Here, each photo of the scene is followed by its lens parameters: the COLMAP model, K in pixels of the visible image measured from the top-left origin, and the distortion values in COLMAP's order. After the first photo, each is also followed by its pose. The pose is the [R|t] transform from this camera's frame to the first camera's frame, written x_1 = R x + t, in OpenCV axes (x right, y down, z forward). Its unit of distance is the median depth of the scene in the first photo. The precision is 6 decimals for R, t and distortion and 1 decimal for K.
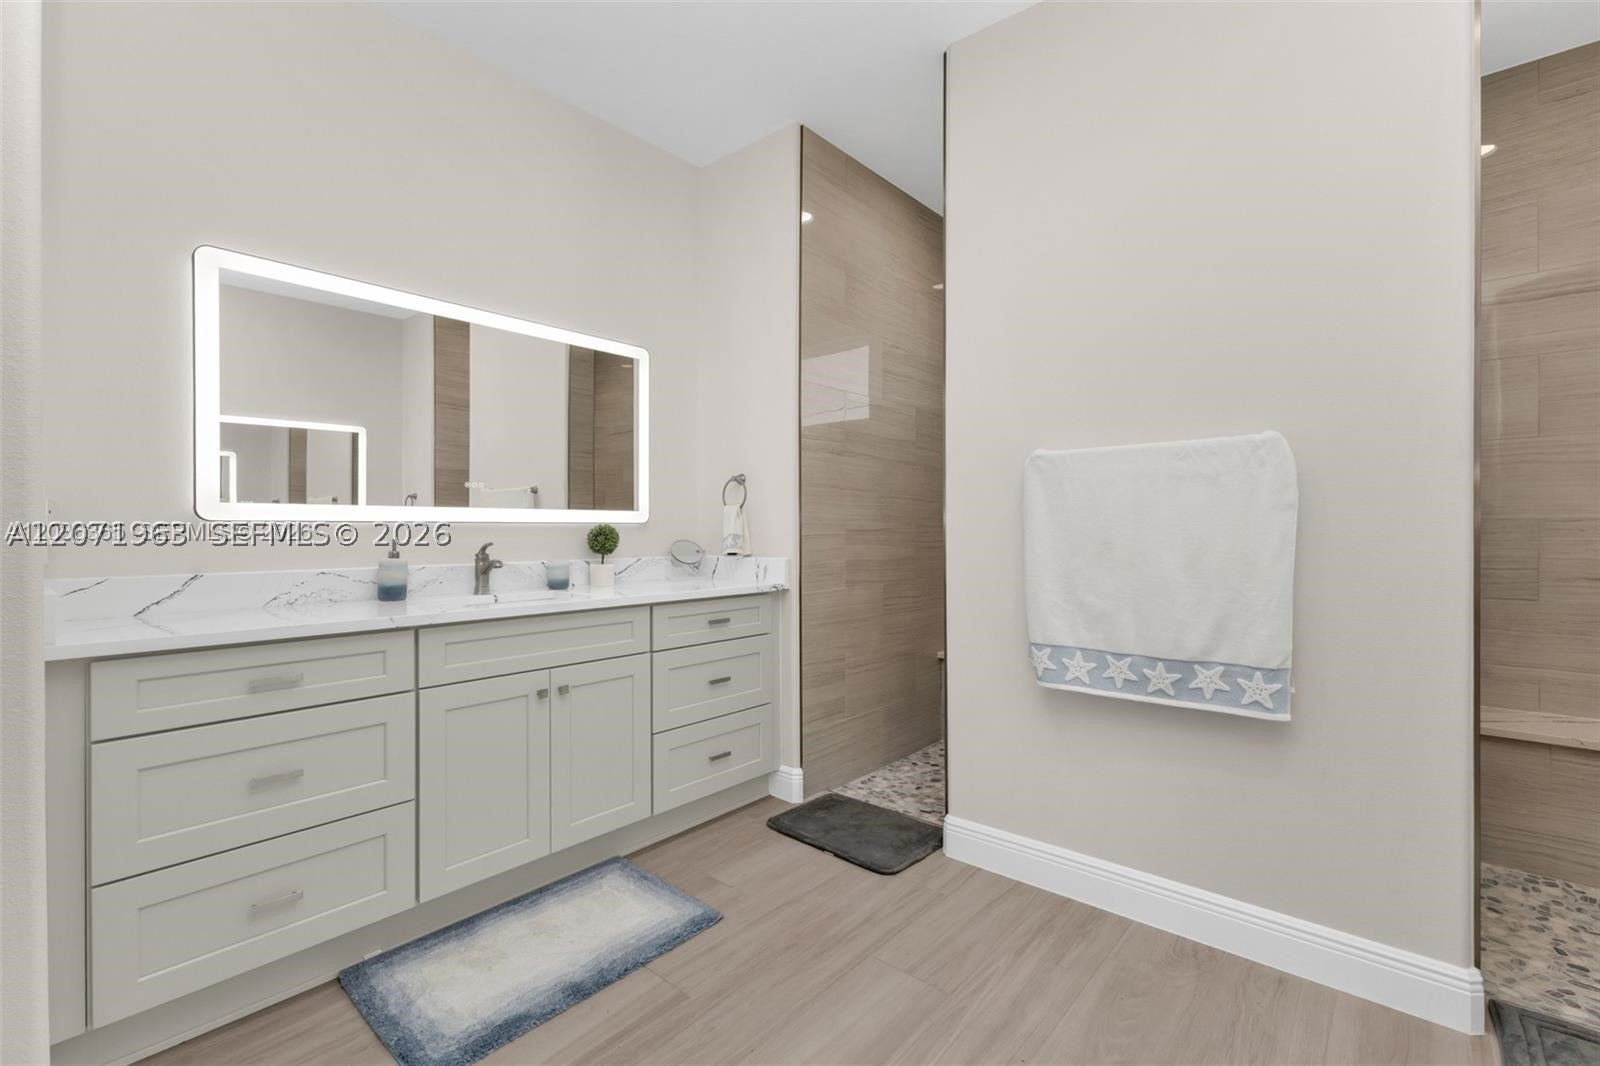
lens RADIAL K [[693.7, 0, 800.0], [0, 693.7, 533.0], [0, 0, 1]] dist [0.003457, -0.000694]
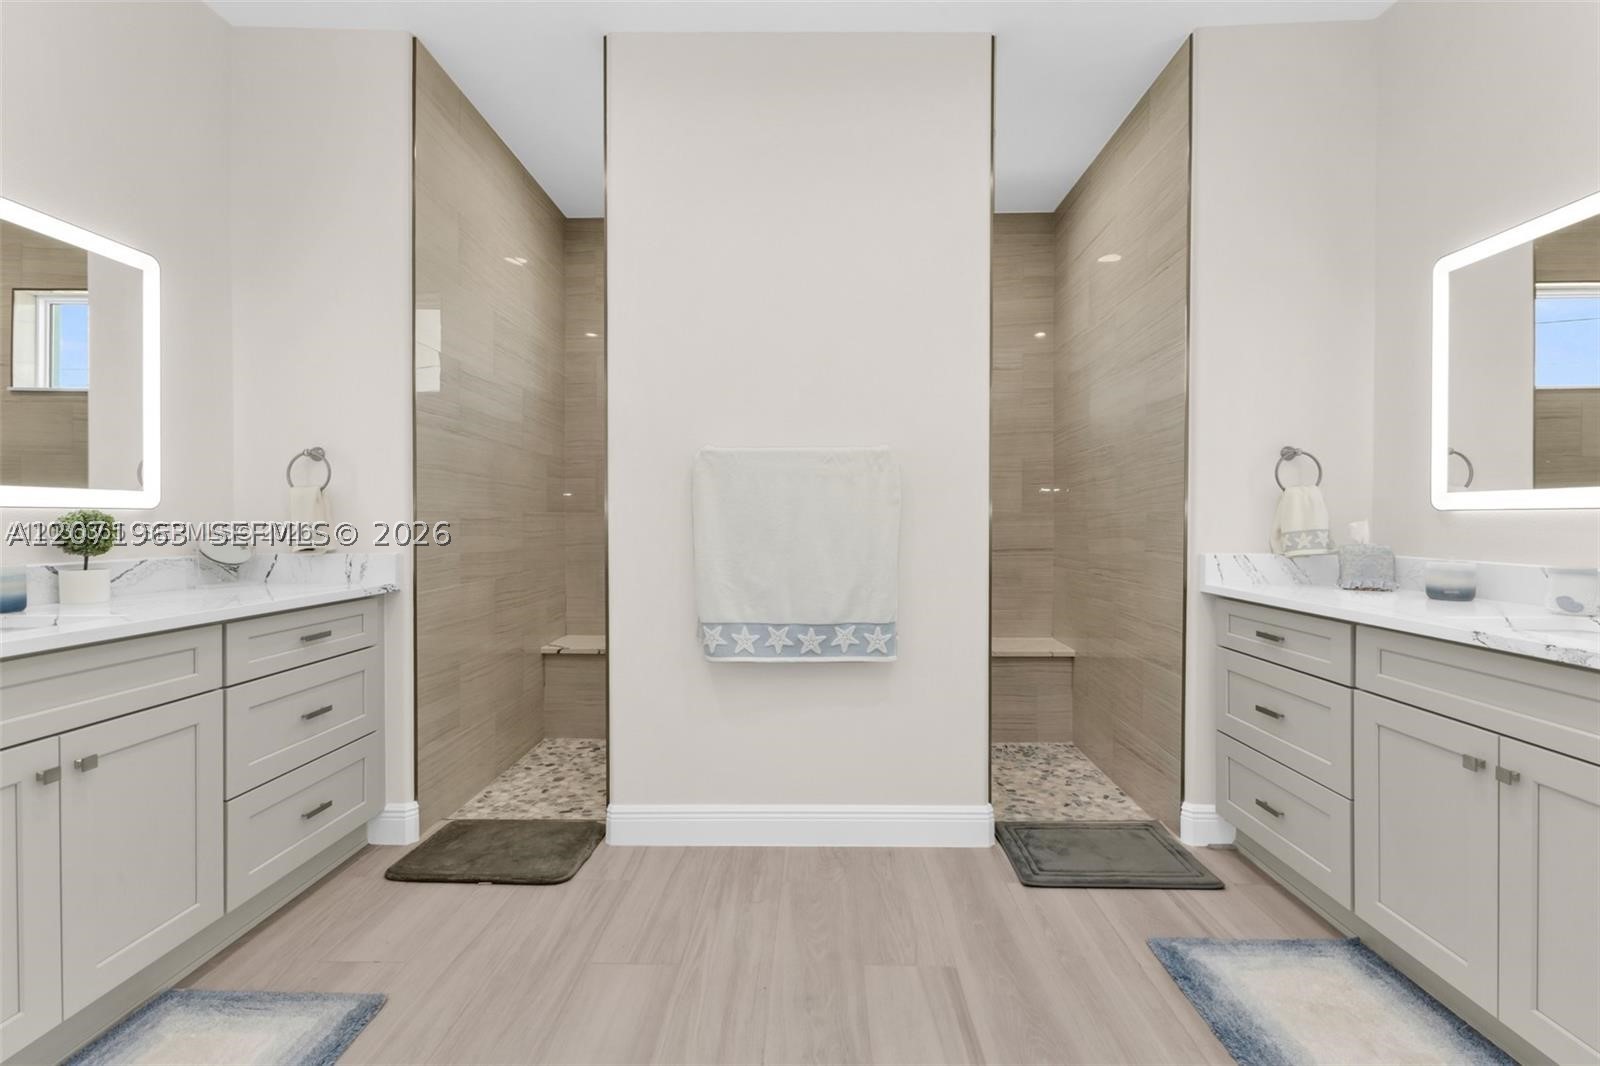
lens RADIAL K [[694.9, 0, 801.5], [0, 694.9, 527.0], [0, 0, 1]] dist [0.004261, 0.000060]
pose [[0.764658, -0.005122, 0.644415, -0.216670], [0.001475, 0.999980, 0.006199, 0.001080], [-0.644434, -0.003790, 0.764651, 0.059494]]
